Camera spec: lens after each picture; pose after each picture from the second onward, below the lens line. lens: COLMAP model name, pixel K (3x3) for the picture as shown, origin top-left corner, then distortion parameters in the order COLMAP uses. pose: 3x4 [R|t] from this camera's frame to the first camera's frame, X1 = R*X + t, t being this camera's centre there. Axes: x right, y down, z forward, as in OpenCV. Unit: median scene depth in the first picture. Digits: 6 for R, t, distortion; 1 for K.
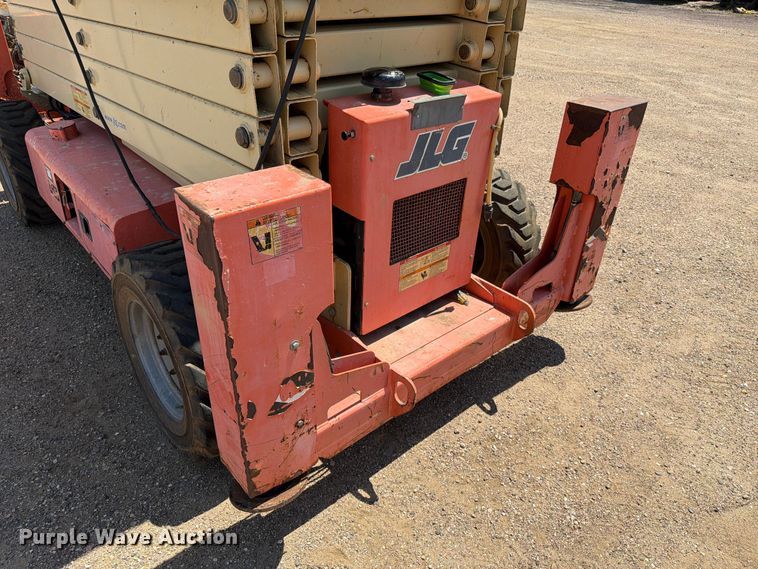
lens RADIAL K [[529.0, 0, 373.0], [0, 529.0, 282.6], [0, 0, 1]] dist [0.056636, -0.065206]
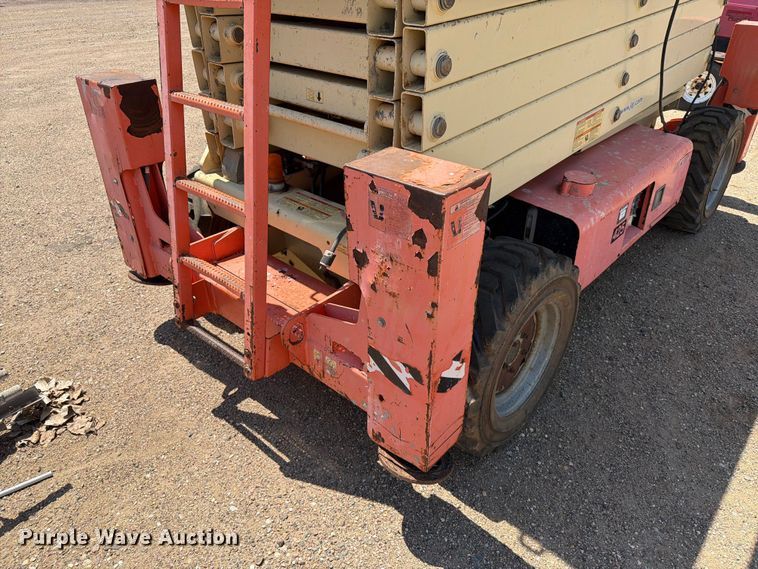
lens RADIAL K [[535.8, 0, 375.9], [0, 535.8, 283.0], [0, 0, 1]] dist [0.056029, -0.081115]
pose [[-0.109958, -0.561051, 0.820446, -1.884092], [0.523779, 0.668827, 0.527566, -1.123987], [-0.844728, 0.487742, 0.220324, 1.677567]]
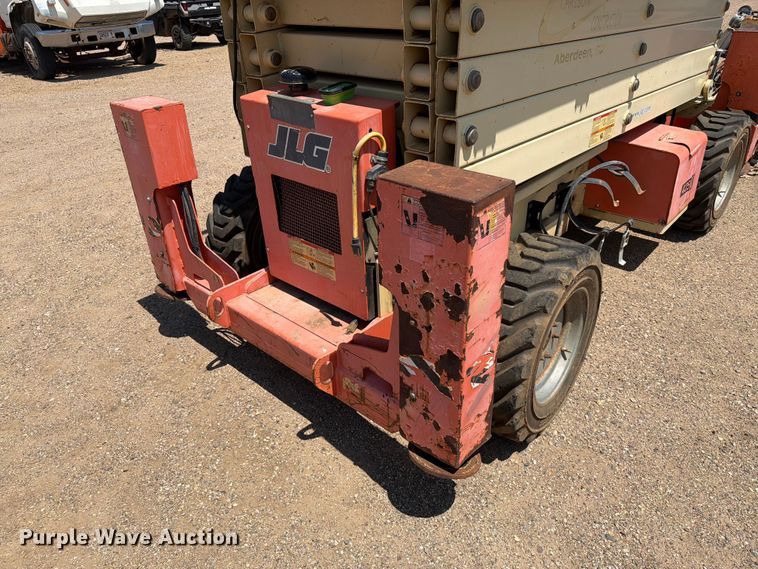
lens RADIAL K [[529.3, 0, 379.0], [0, 529.3, 284.5], [0, 0, 1]] dist [0.092010, -0.126805]
pose [[0.121630, 0.467228, -0.875731, 1.092897], [-0.489876, 0.795597, 0.356436, -0.442517], [0.863266, 0.385646, 0.325652, 0.796258]]
